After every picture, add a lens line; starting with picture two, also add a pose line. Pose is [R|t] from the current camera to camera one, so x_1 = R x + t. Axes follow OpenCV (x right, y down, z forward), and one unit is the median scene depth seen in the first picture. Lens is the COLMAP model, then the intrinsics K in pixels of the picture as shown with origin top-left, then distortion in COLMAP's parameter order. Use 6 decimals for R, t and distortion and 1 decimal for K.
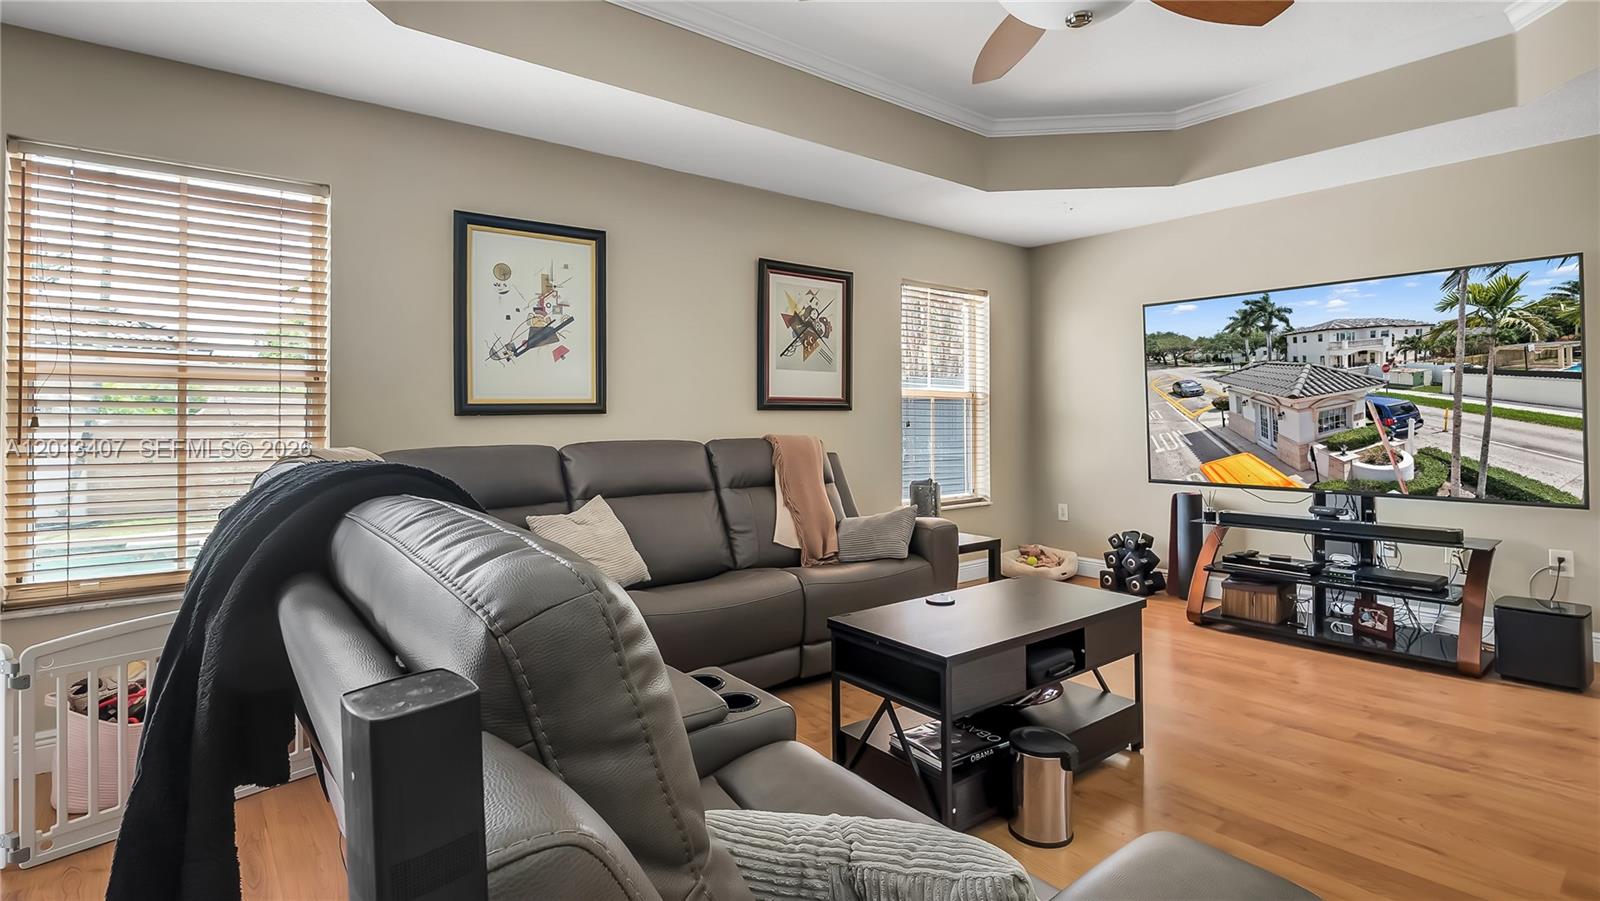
lens RADIAL K [[751.5, 0, 794.2], [0, 751.5, 420.7], [0, 0, 1]] dist [-0.011291, 0.003012]
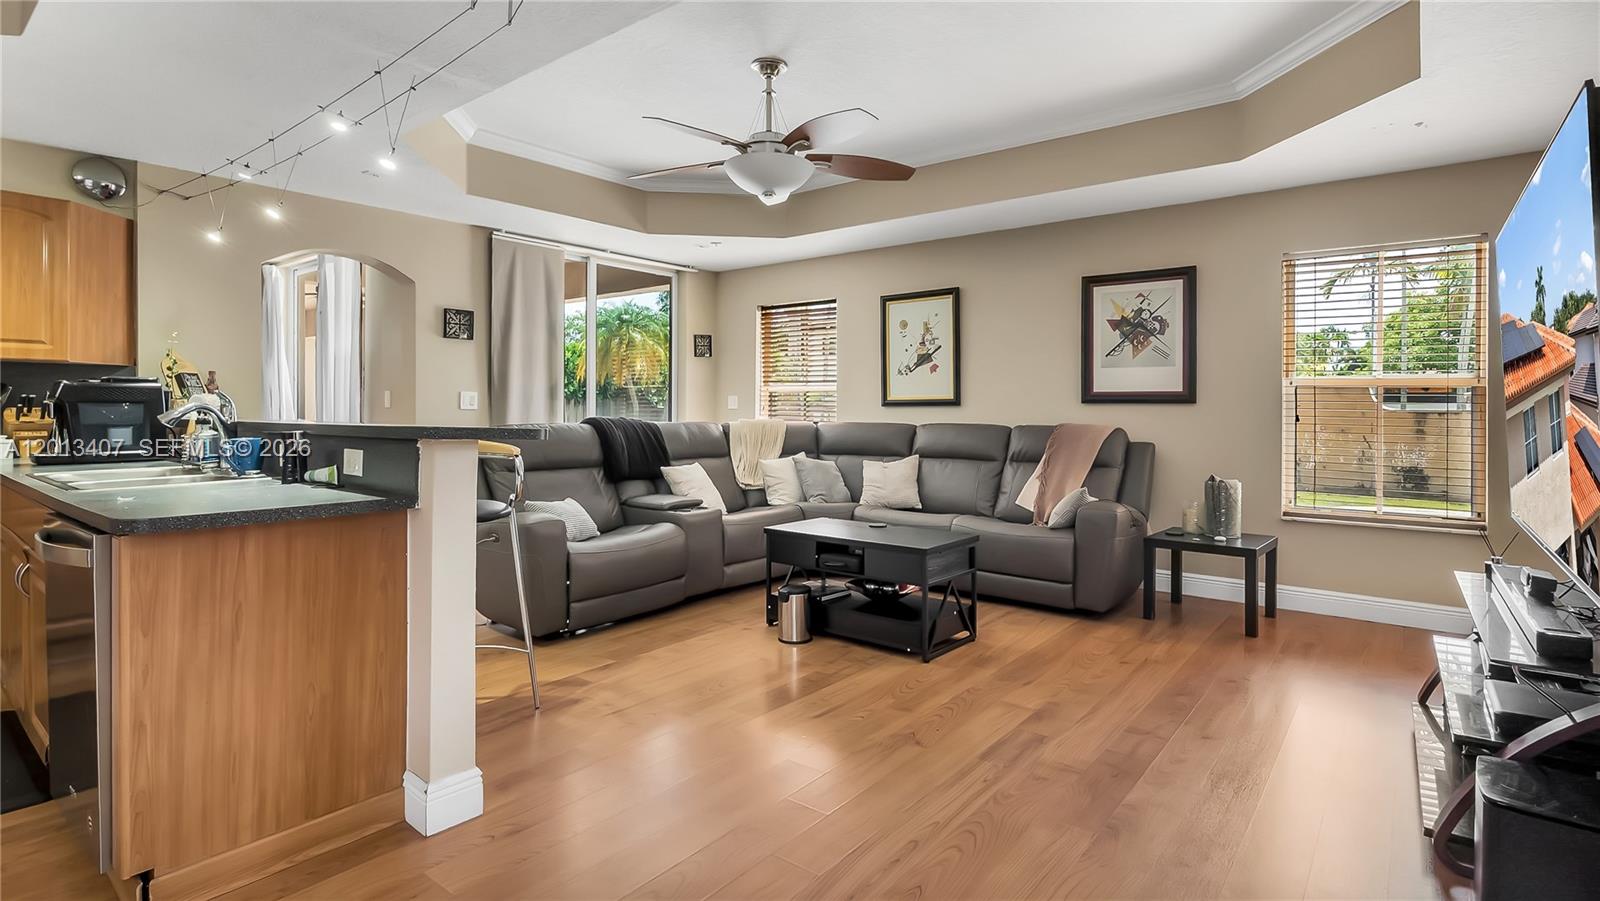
lens RADIAL K [[751.5, 0, 816.0], [0, 751.5, 411.6], [0, 0, 1]] dist [-0.011291, 0.003012]
pose [[0.250802, 0.013363, -0.967946, 1.127693], [-0.010359, 0.999885, 0.011120, -0.010408], [0.967983, 0.007238, 0.250912, 0.317605]]
